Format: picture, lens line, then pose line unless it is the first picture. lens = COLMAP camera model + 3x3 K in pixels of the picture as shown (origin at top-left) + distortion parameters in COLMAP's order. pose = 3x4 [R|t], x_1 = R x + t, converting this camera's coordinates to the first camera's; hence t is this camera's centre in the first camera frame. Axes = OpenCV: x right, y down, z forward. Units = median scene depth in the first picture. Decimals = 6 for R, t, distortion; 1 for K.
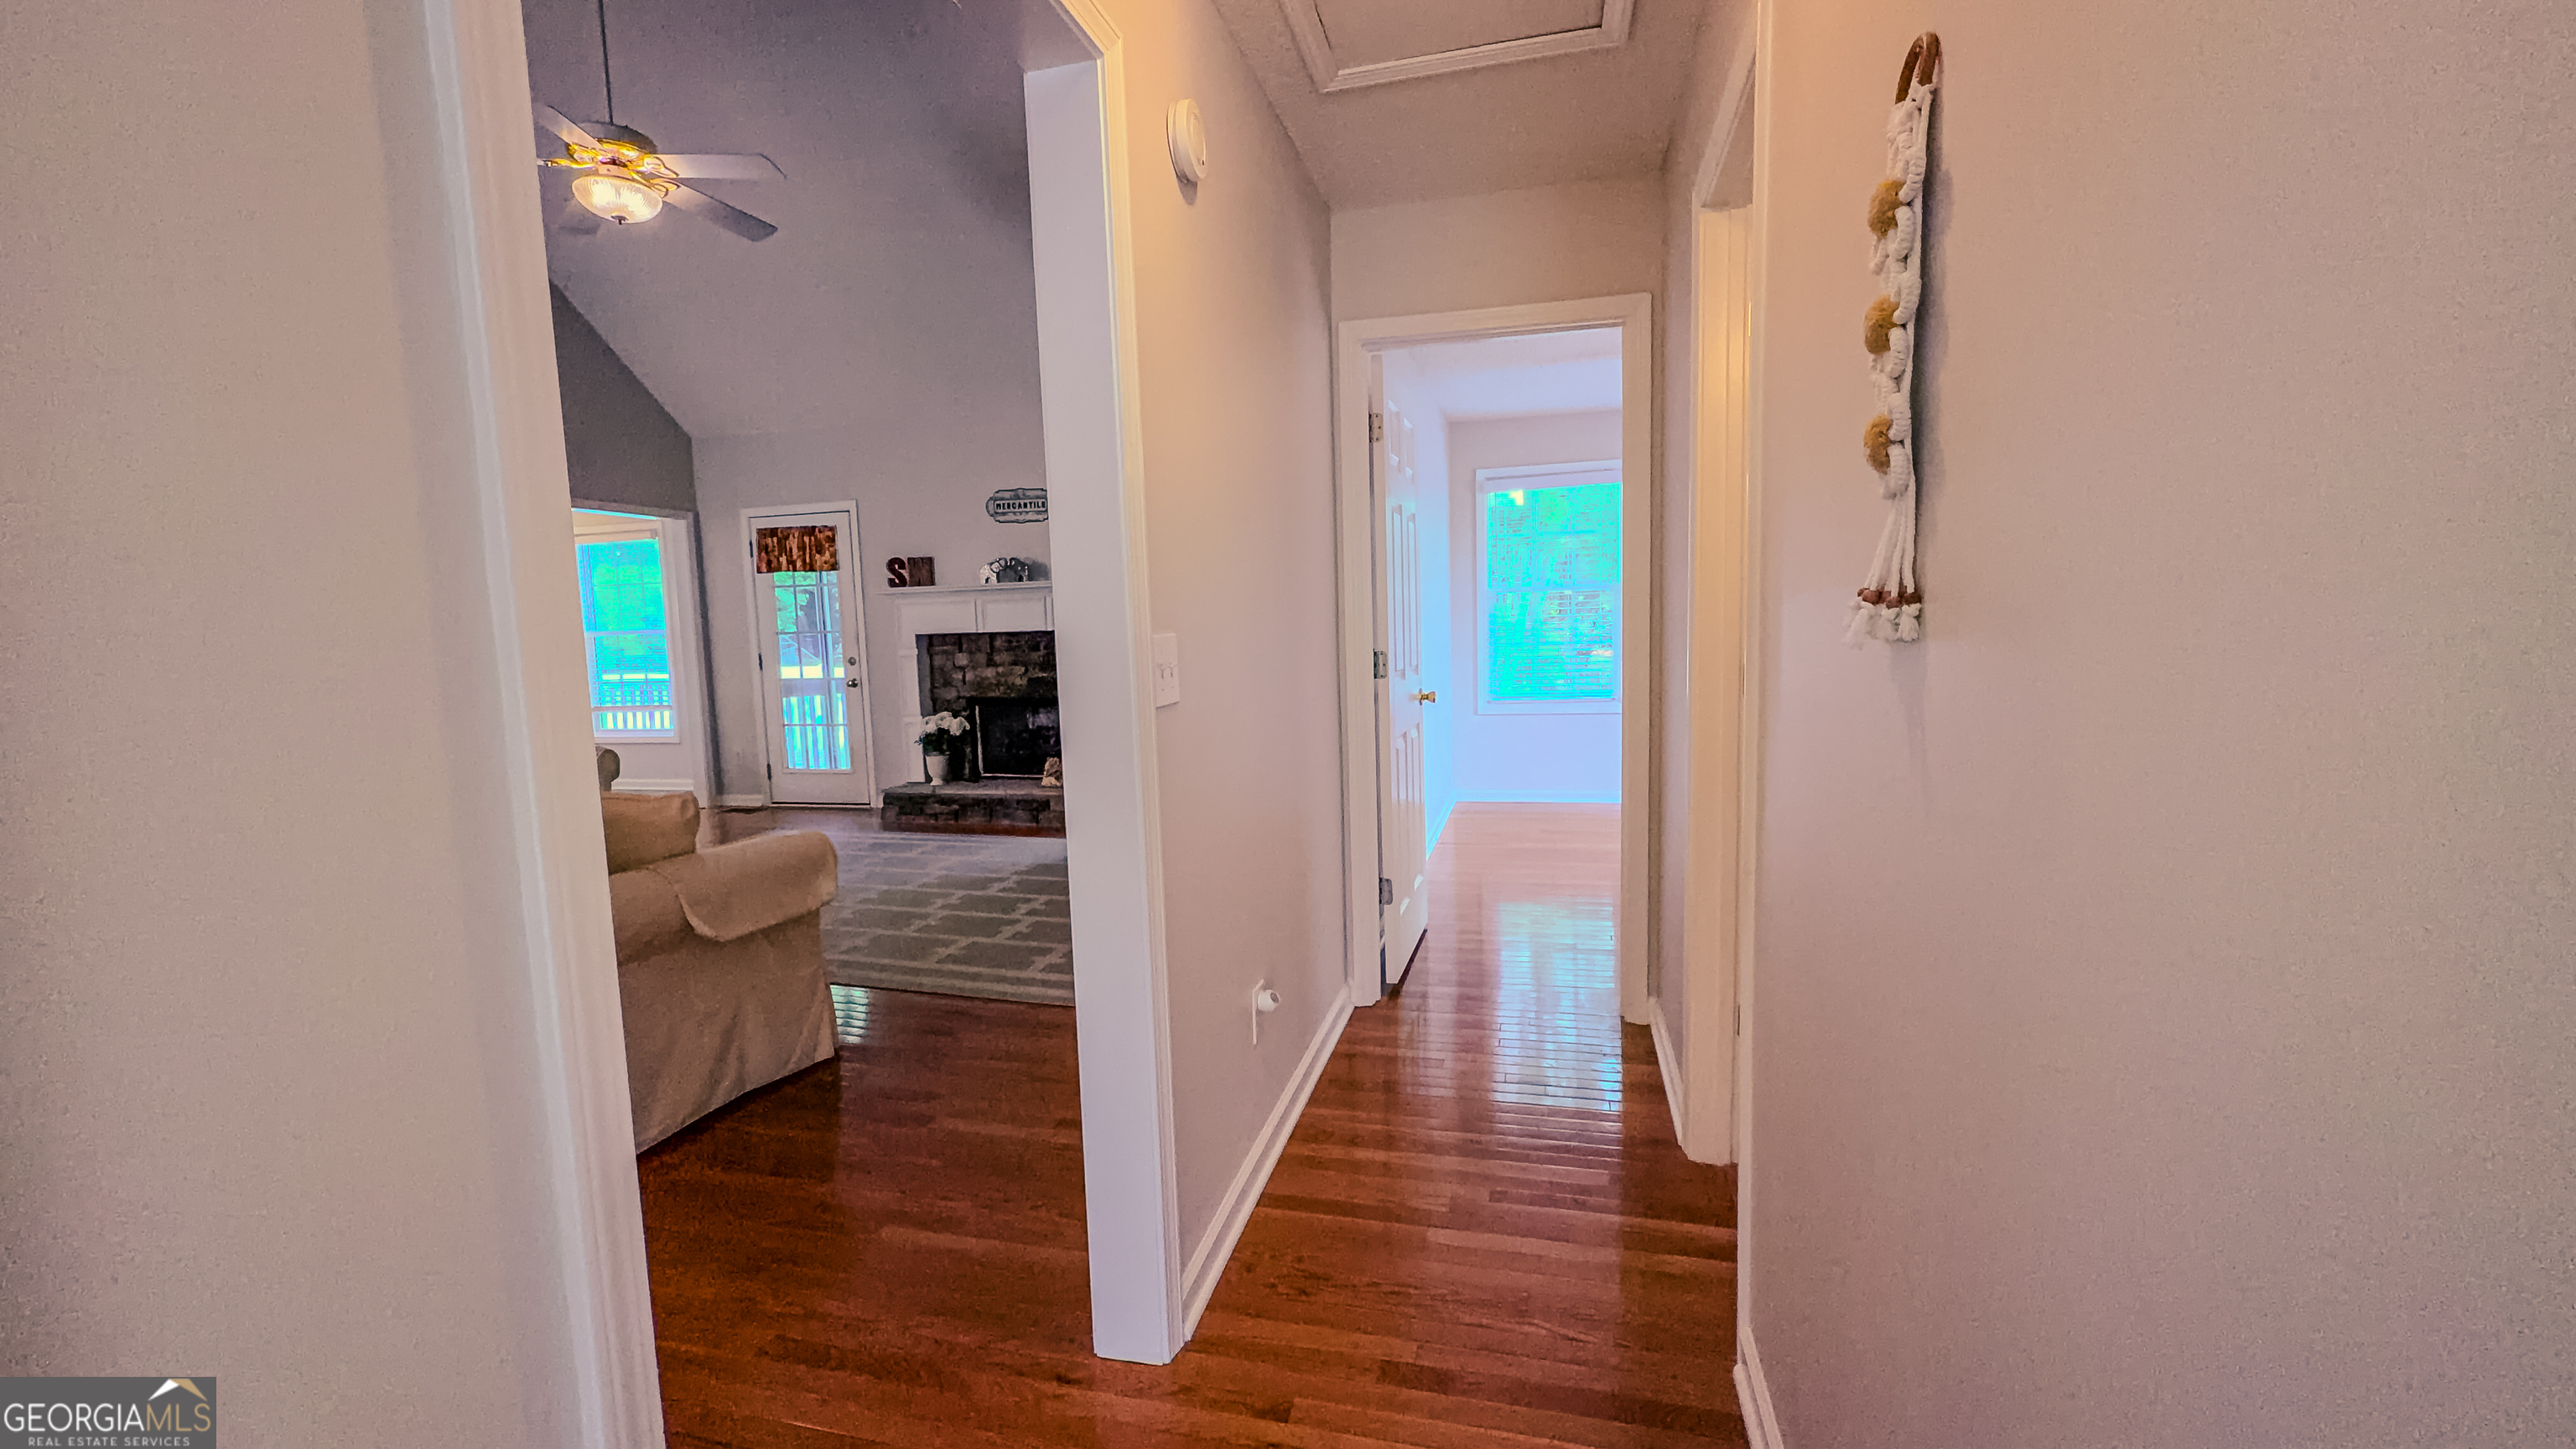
lens RADIAL K [[1038.6, 0, 1288.6], [0, 1038.6, 730.4], [0, 0, 1]] dist [-0.002023, -0.000059]
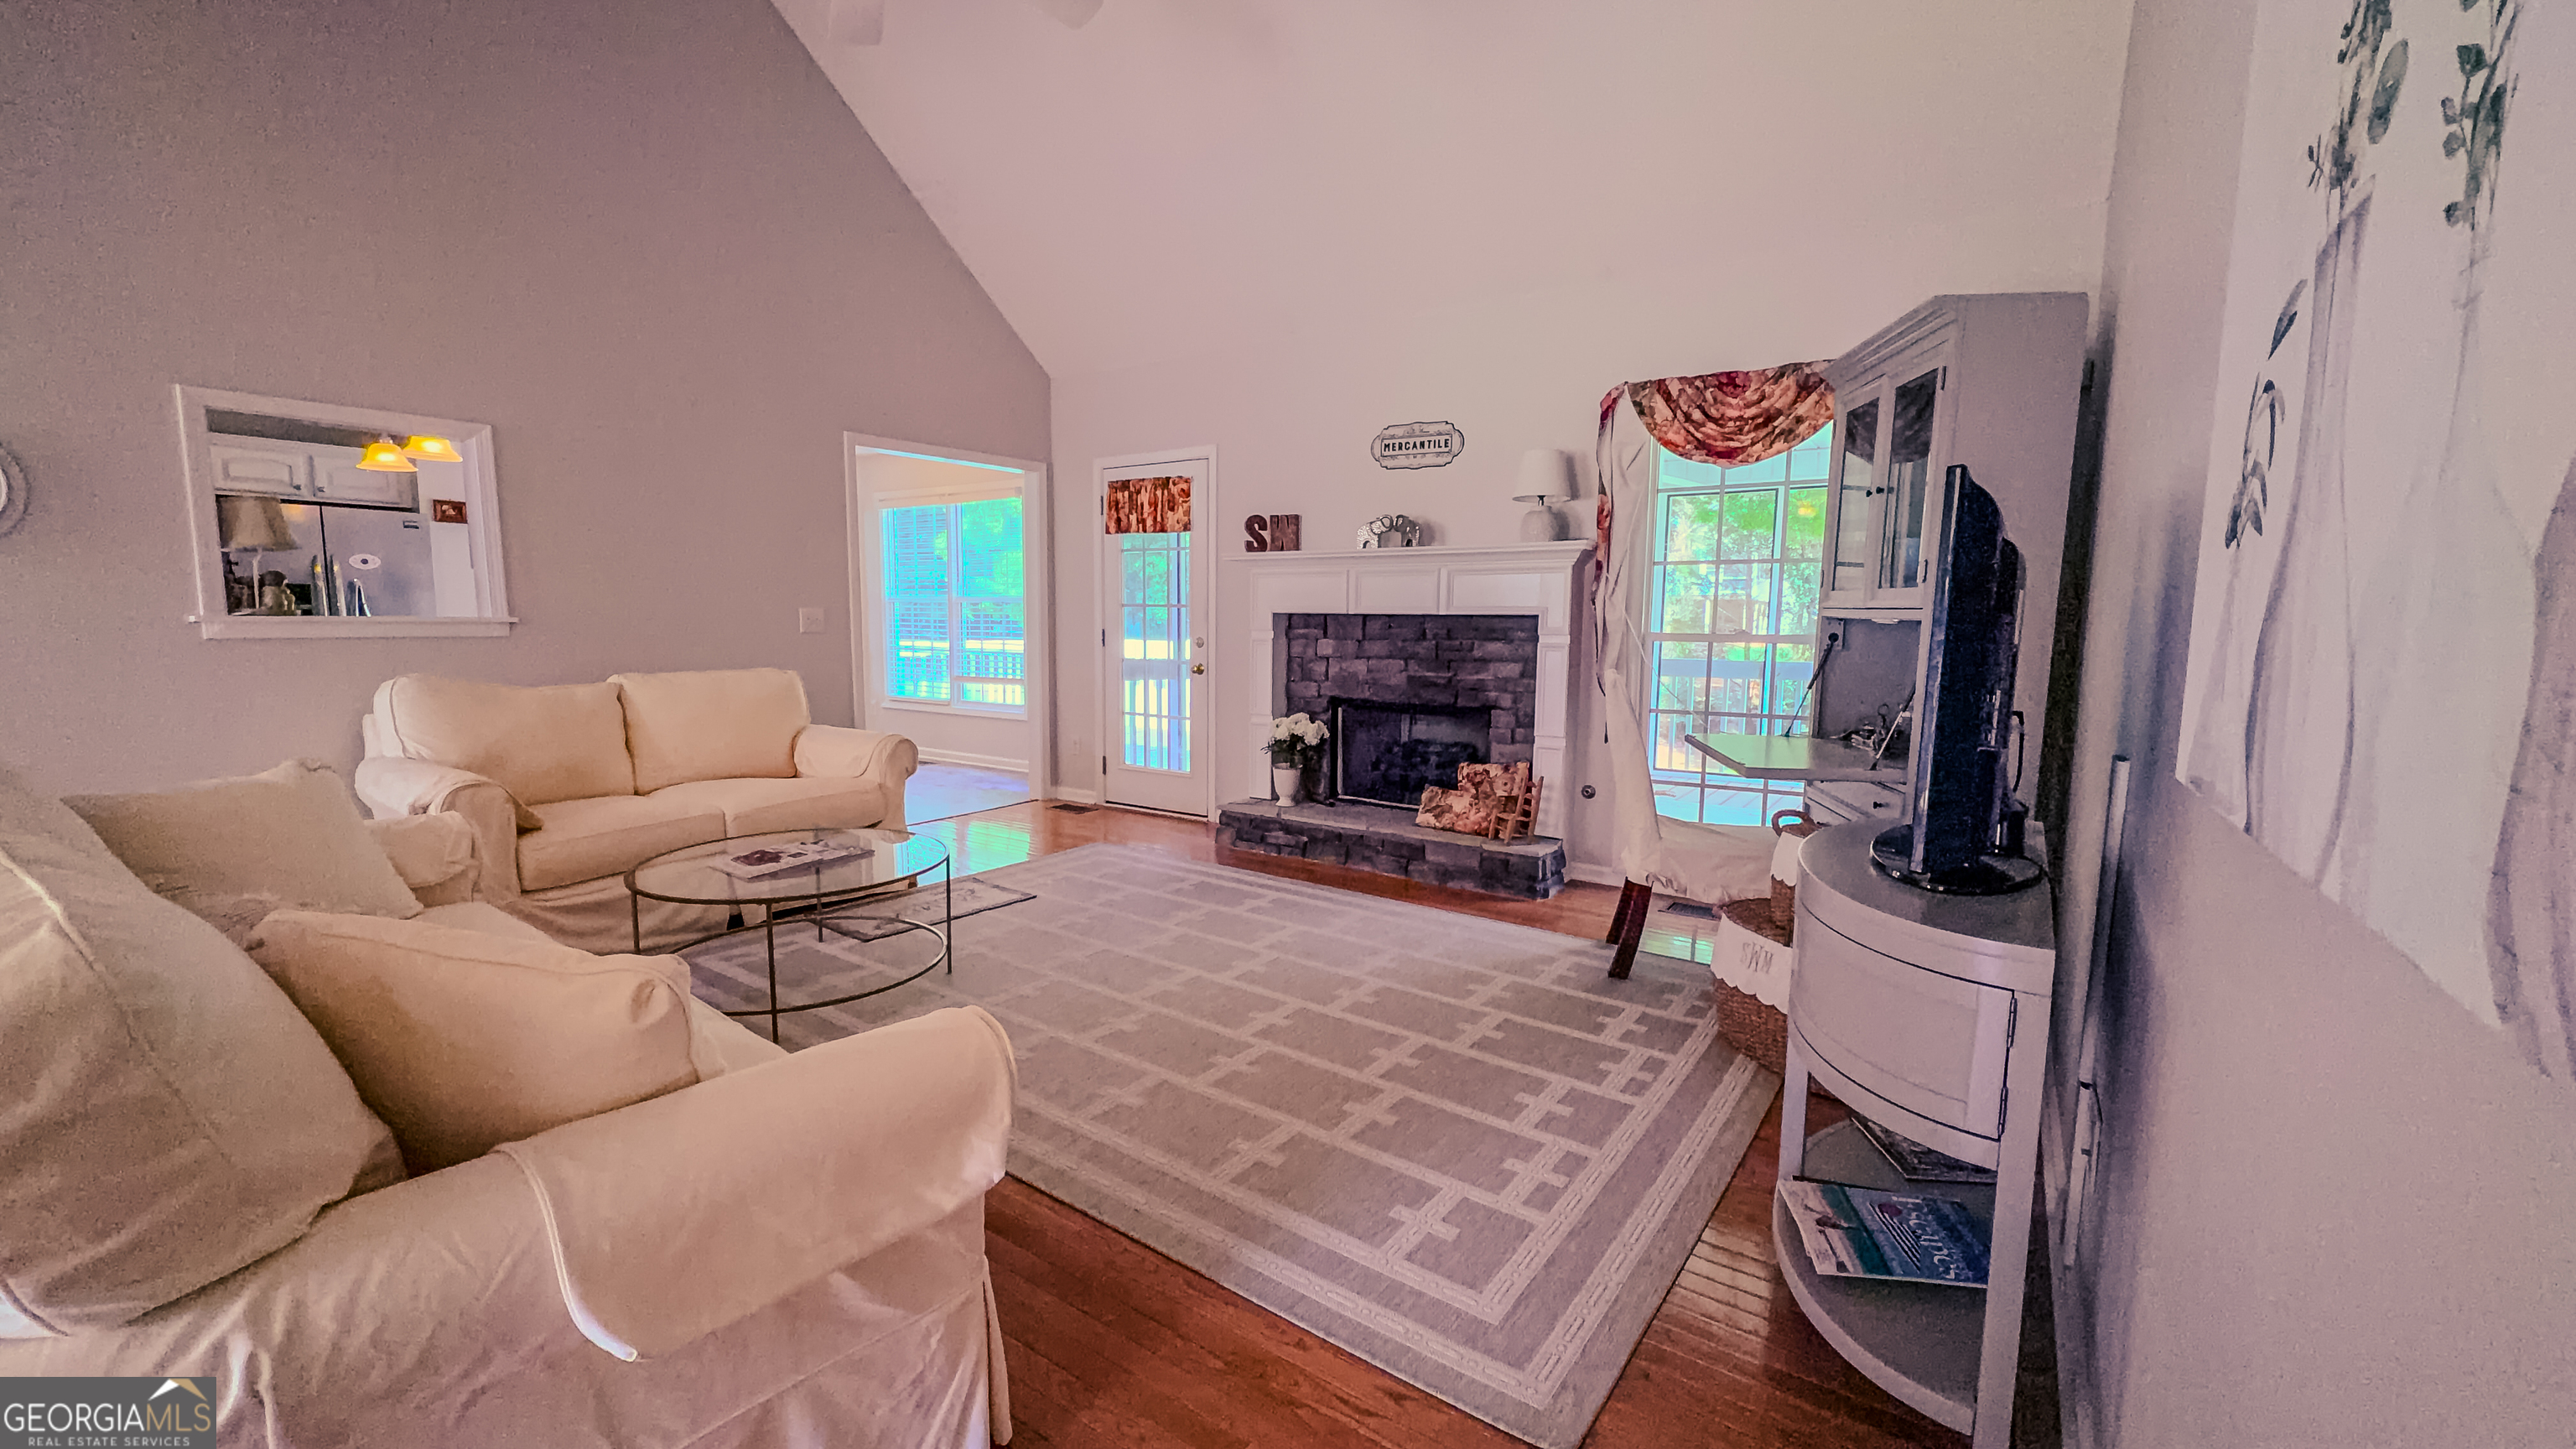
lens RADIAL K [[1038.6, 0, 1275.4], [0, 1038.6, 728.5], [0, 0, 1]] dist [-0.002023, -0.000059]
pose [[0.934215, 0.076652, -0.348379, -0.075144], [-0.071638, 0.997058, 0.027273, -0.026360], [0.349444, -0.000522, 0.936957, 0.259676]]
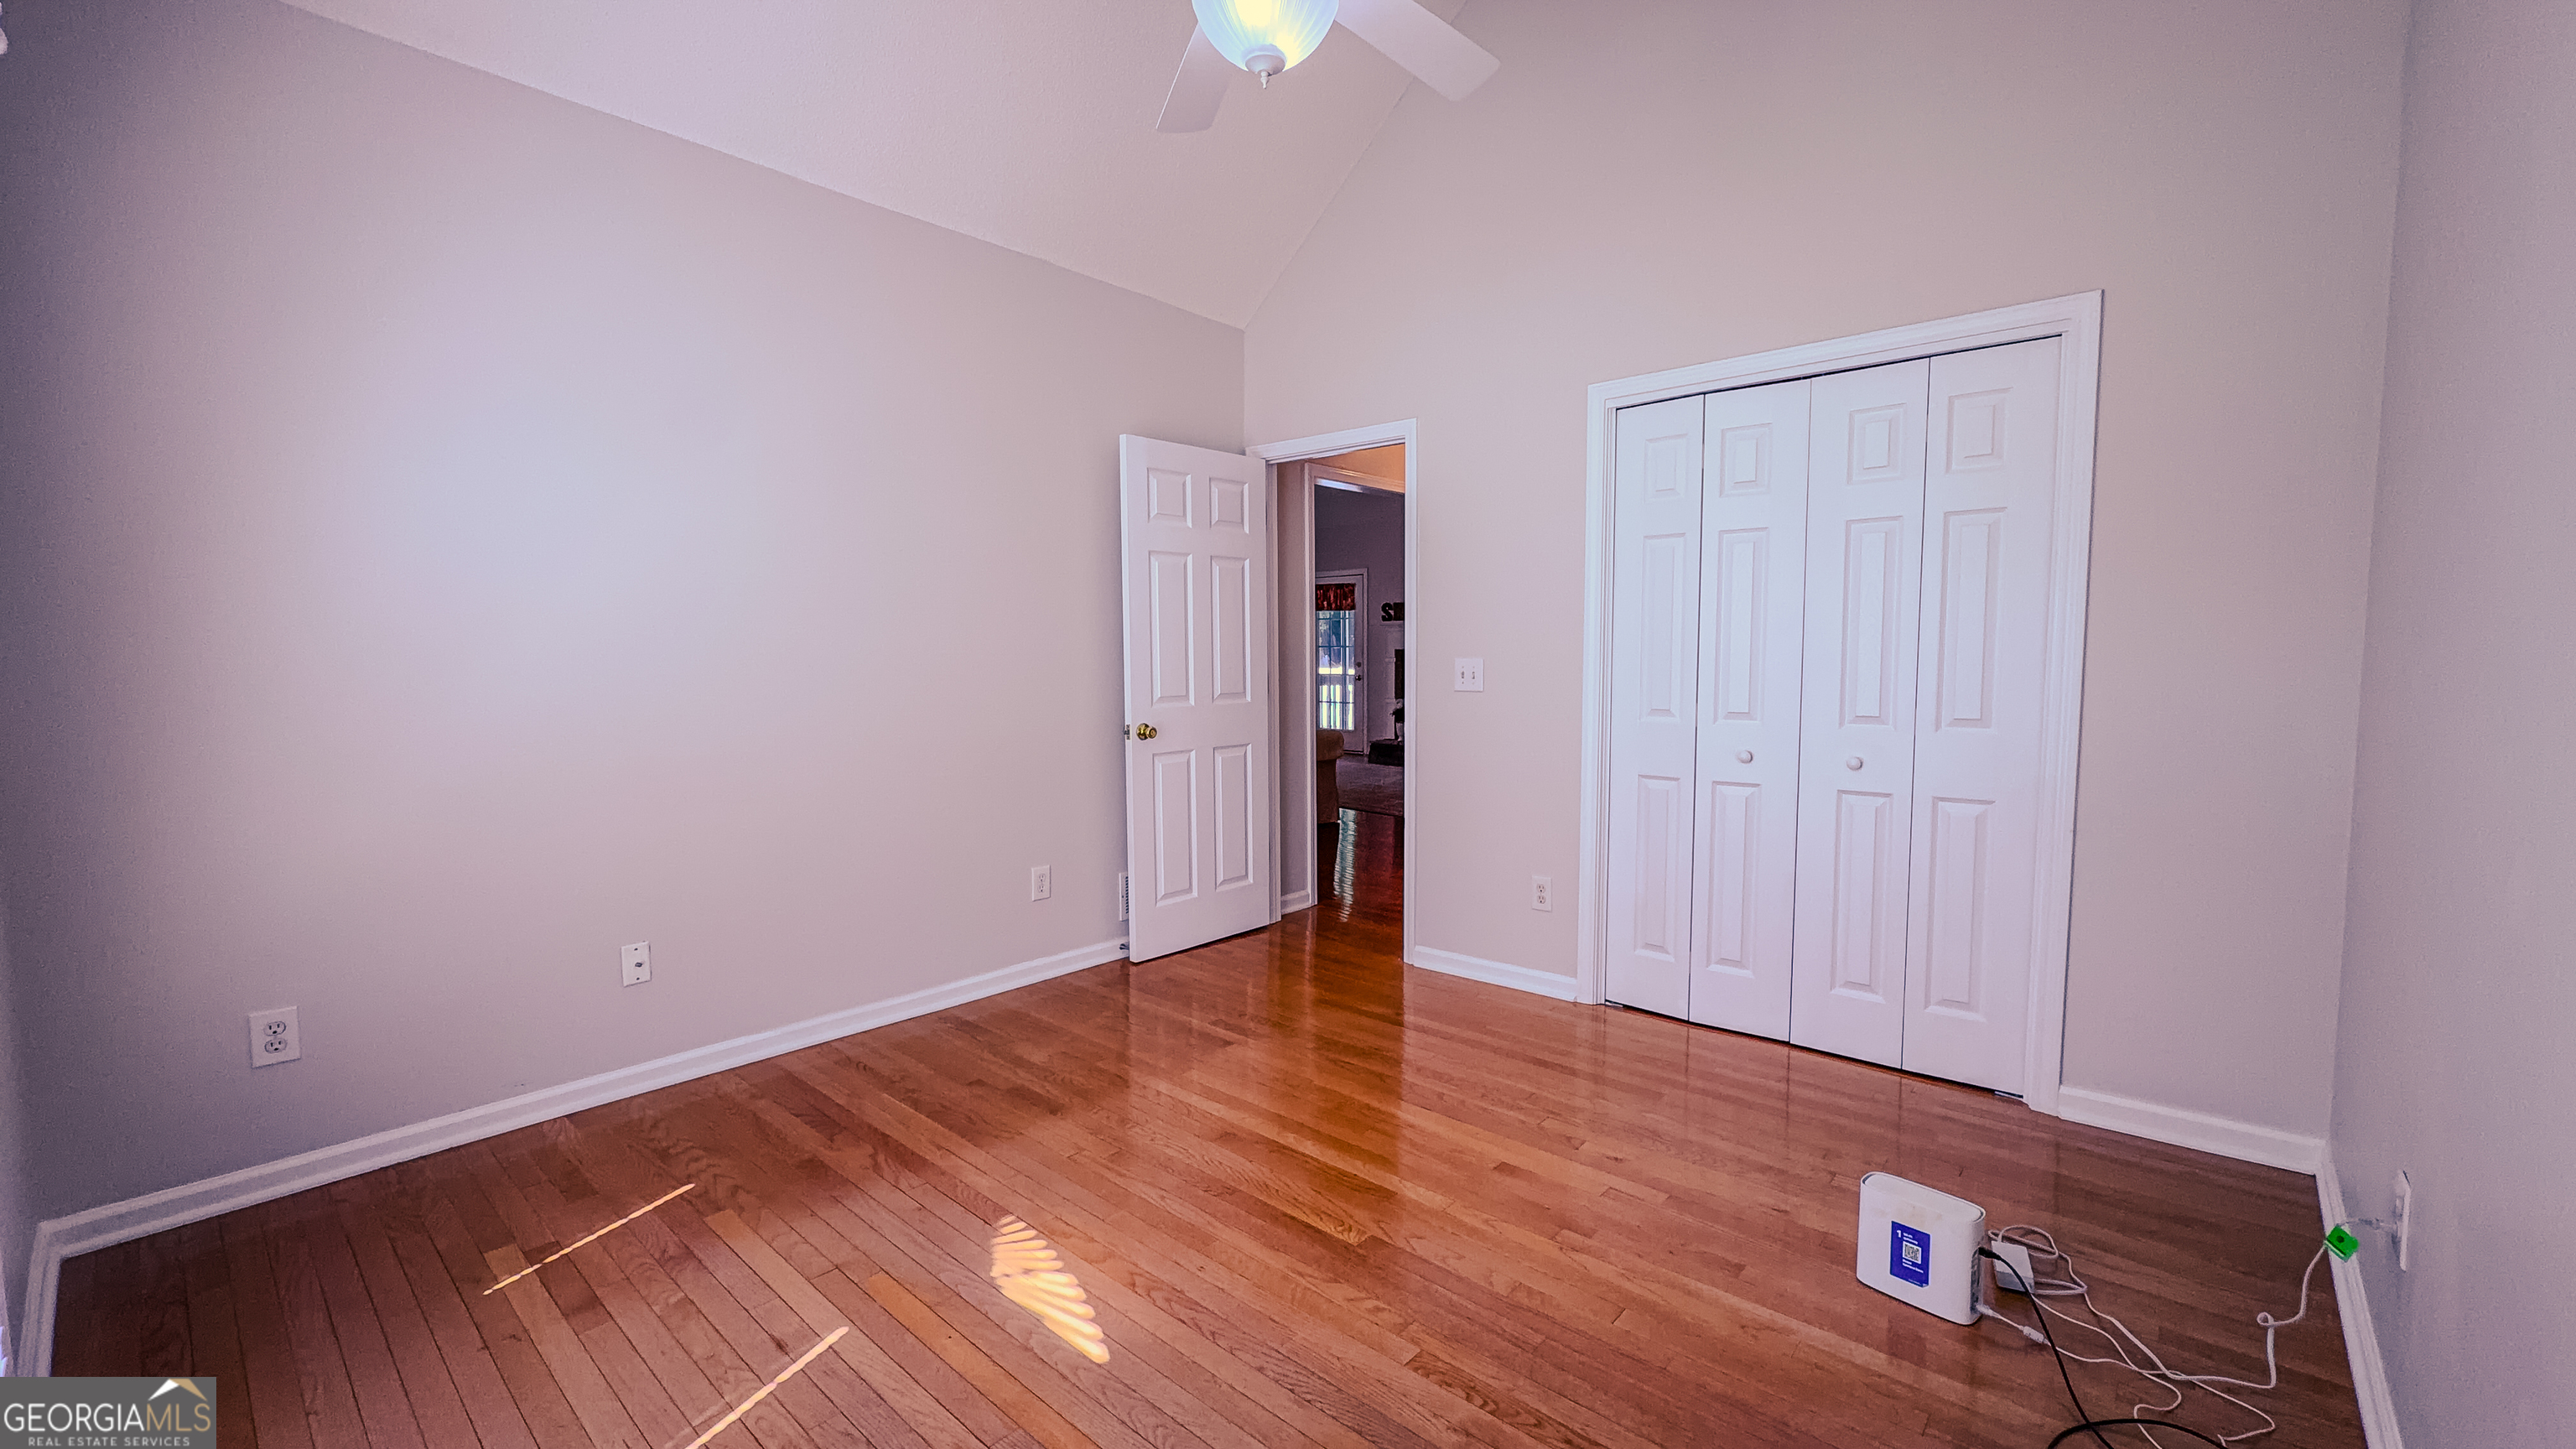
lens RADIAL K [[1038.6, 0, 1286.4], [0, 1038.6, 721.5], [0, 0, 1]] dist [-0.002023, -0.000059]
pose [[0.890144, 0.055335, -0.452307, 0.241862], [-0.065270, 0.997847, -0.006375, 0.044358], [0.450980, 0.035197, 0.891840, -0.551214]]
